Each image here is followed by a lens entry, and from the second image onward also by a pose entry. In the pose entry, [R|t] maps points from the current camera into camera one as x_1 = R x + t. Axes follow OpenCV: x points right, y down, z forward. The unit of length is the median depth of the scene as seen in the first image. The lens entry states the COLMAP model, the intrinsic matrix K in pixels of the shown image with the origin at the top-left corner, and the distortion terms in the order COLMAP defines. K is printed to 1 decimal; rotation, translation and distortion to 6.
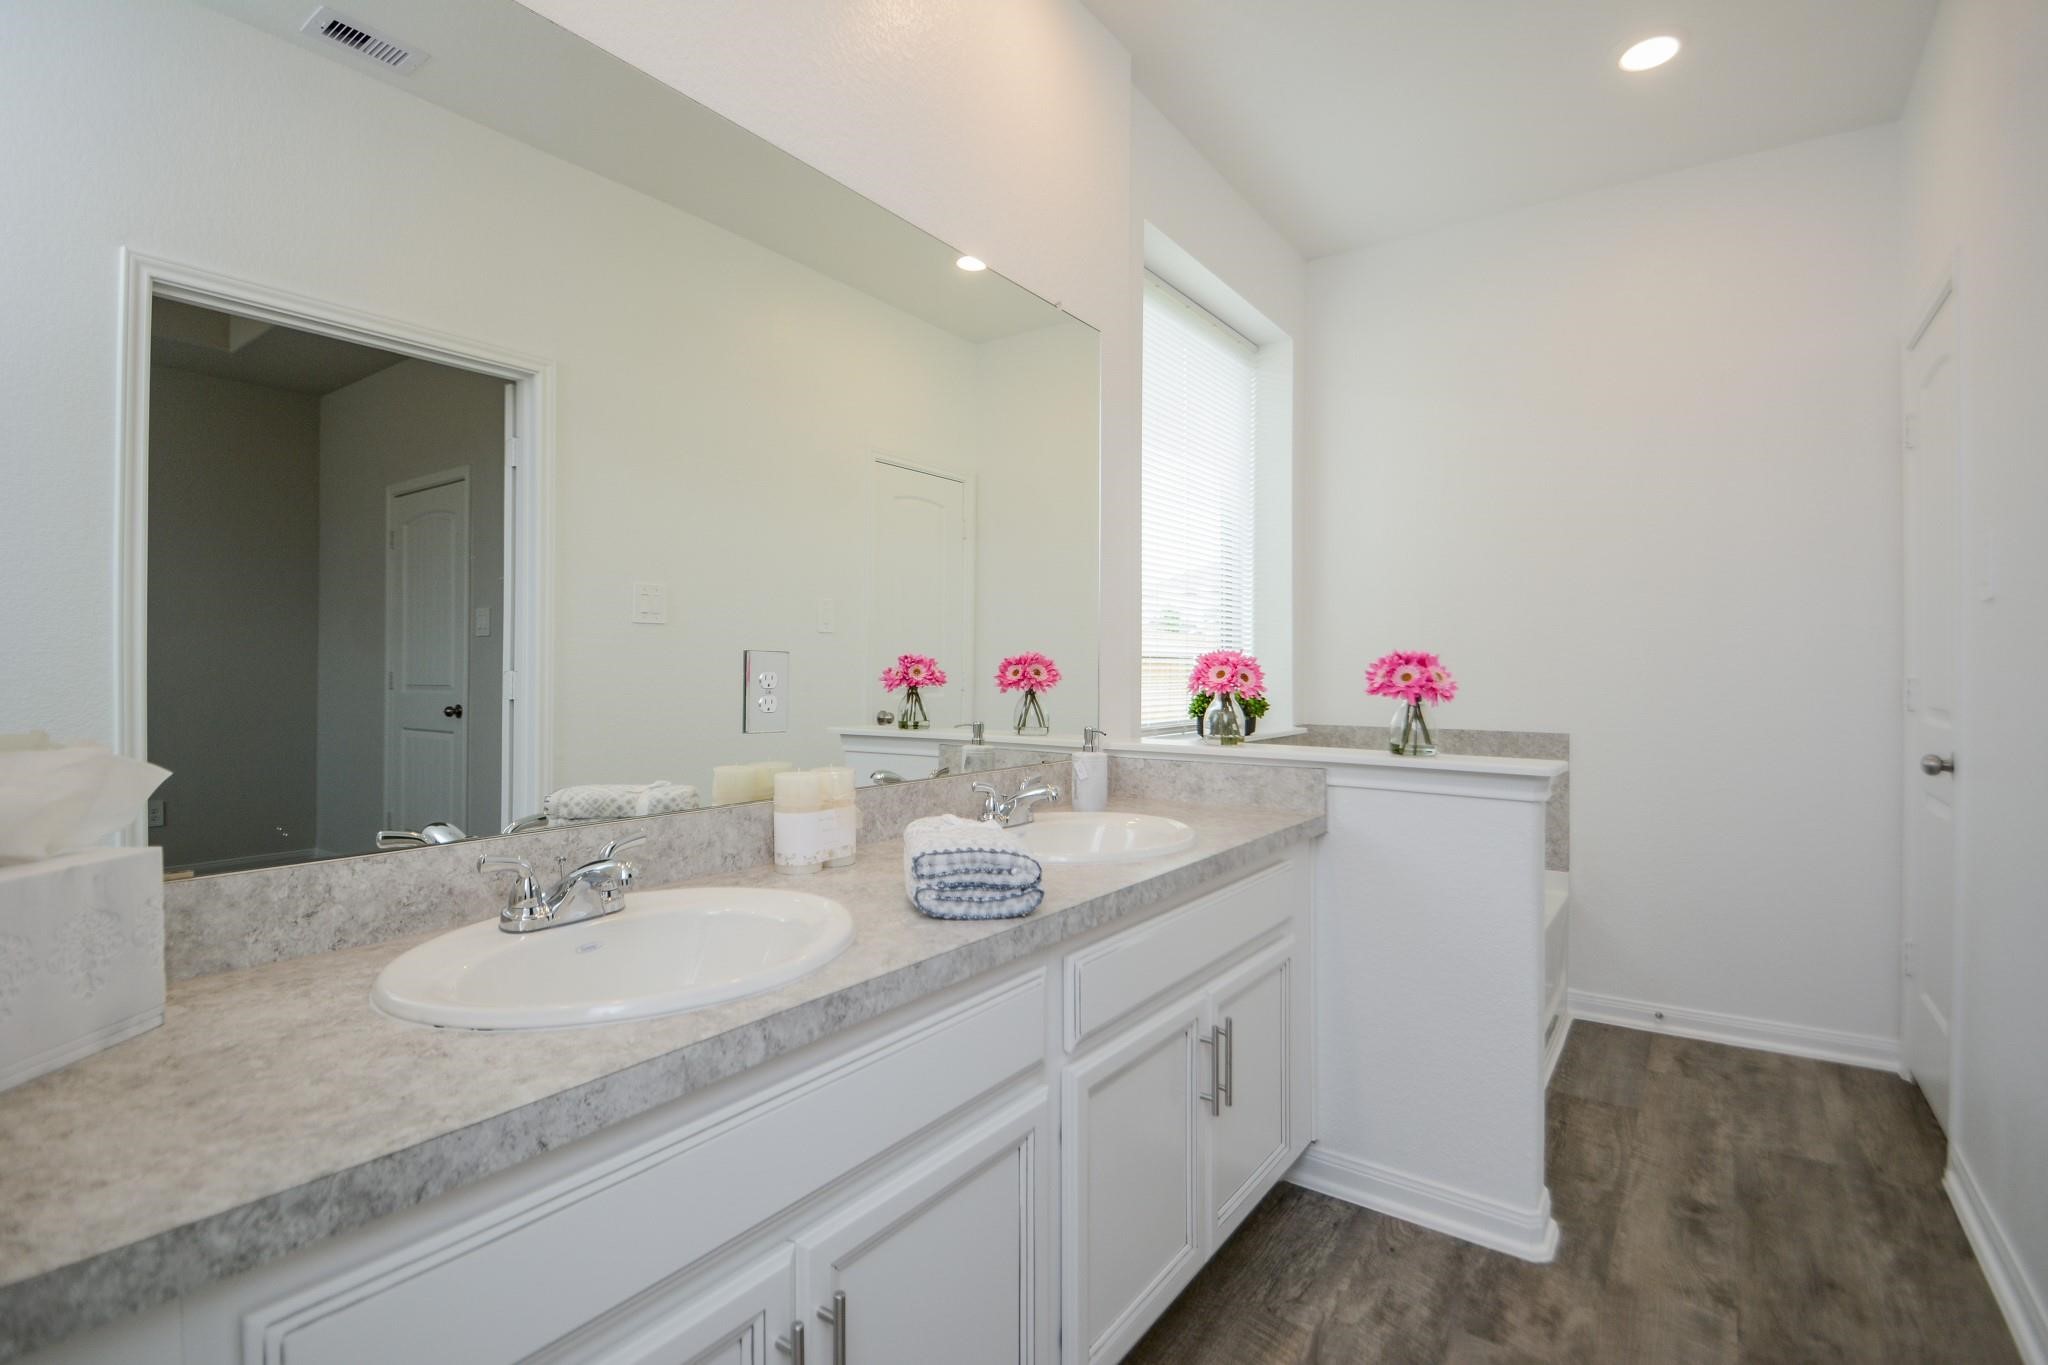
lens RADIAL K [[940.7, 0, 1024.8], [0, 940.7, 662.4], [0, 0, 1]] dist [0.011019, -0.009283]
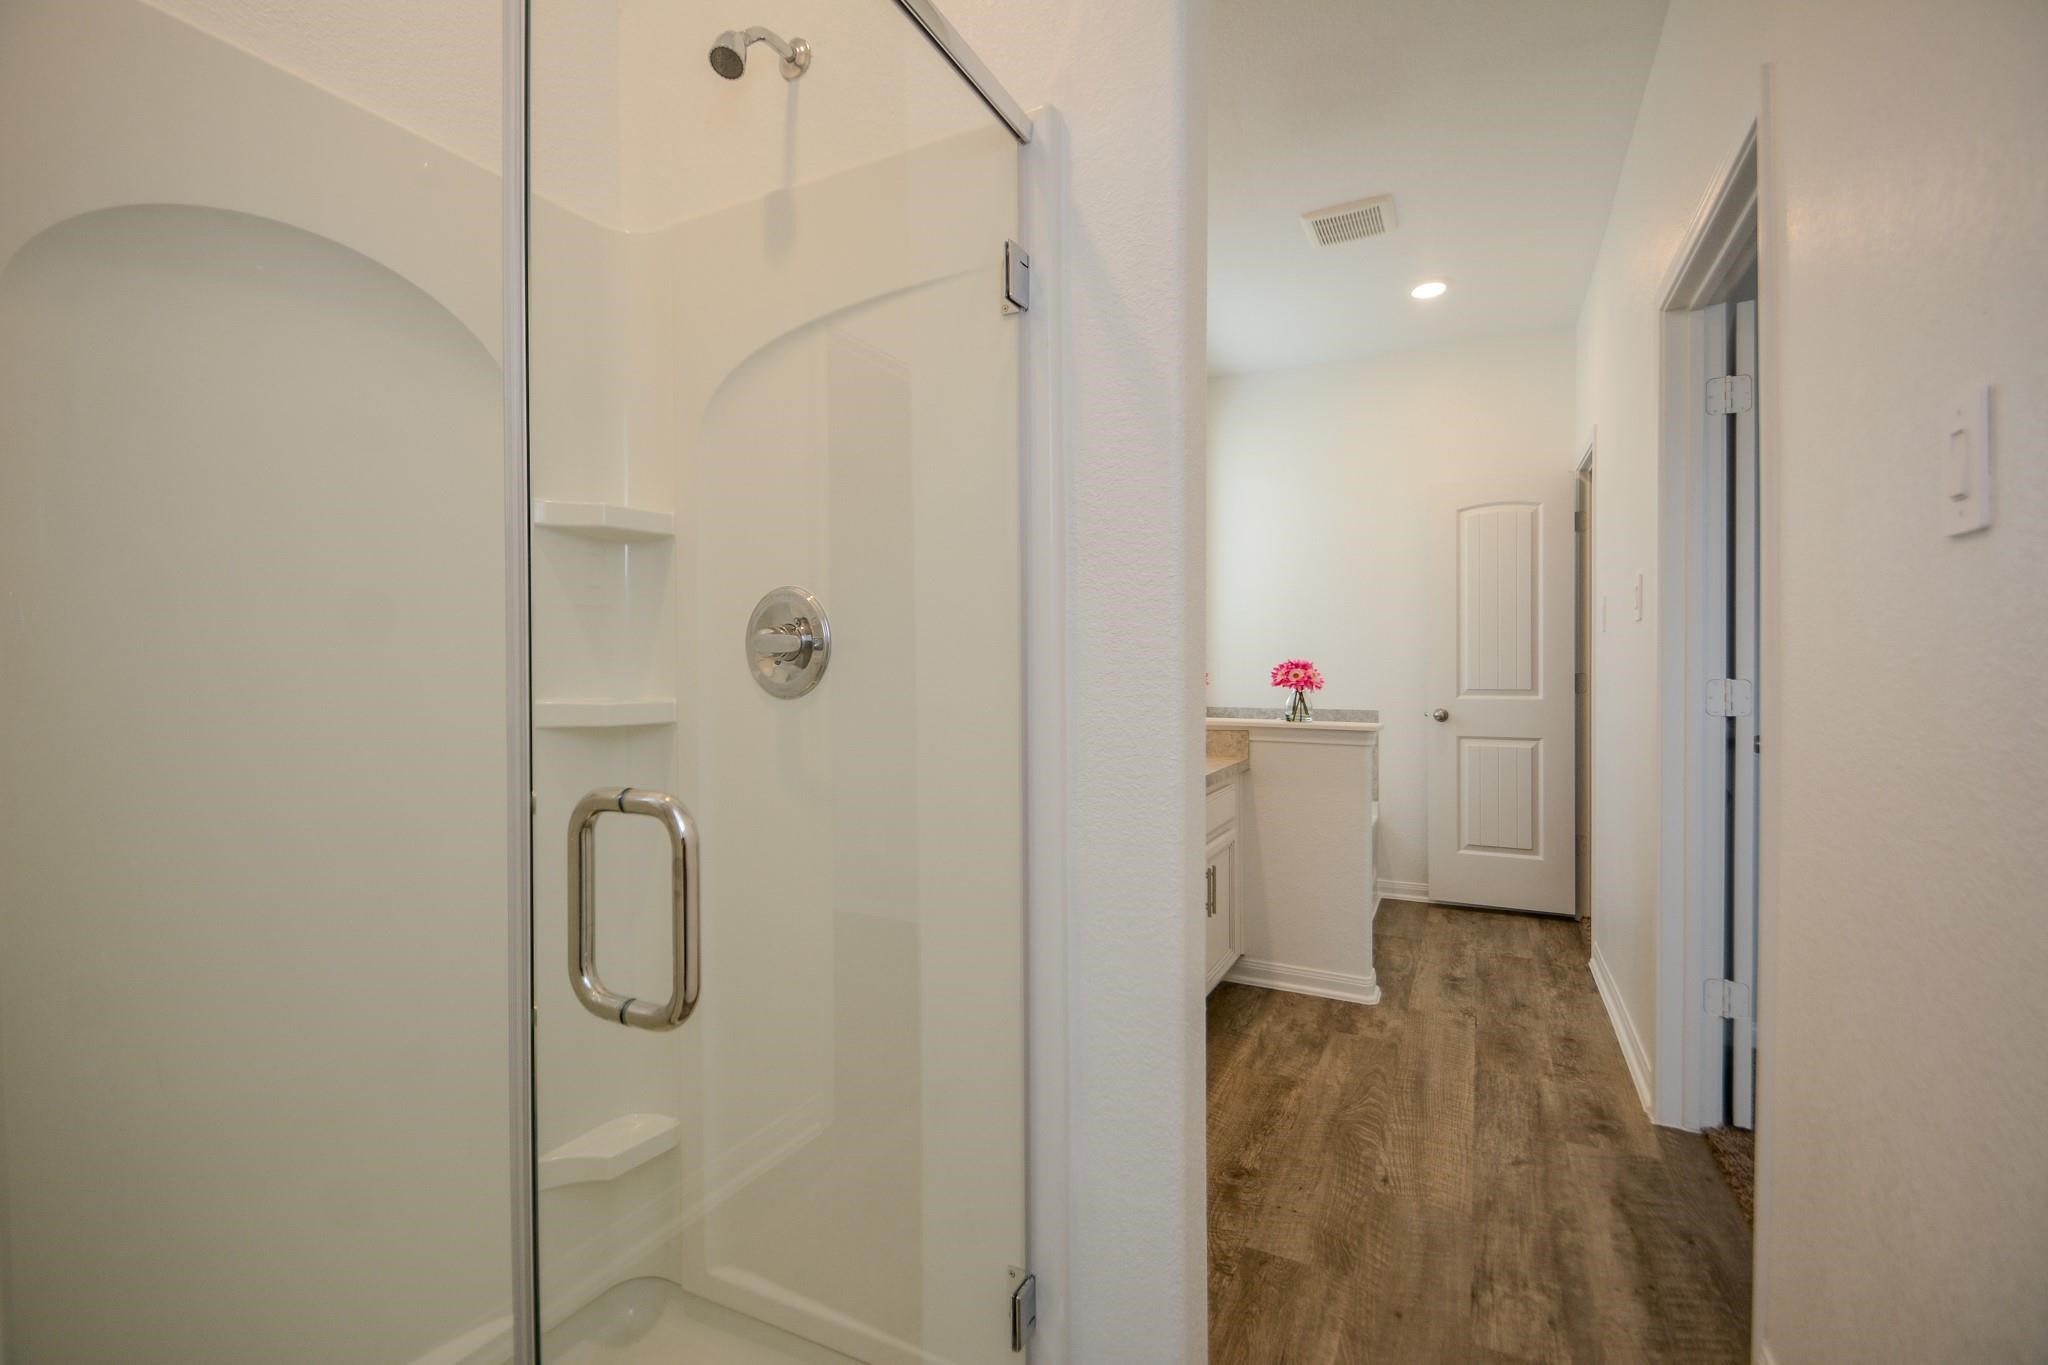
lens RADIAL K [[880.6, 0, 1010.6], [0, 880.6, 677.3], [0, 0, 1]] dist [0.041203, -0.011568]
pose [[0.989015, -0.011201, 0.147389, -0.378161], [0.008998, 0.999838, 0.015601, -0.012379], [-0.147539, -0.014104, 0.988956, -0.565275]]
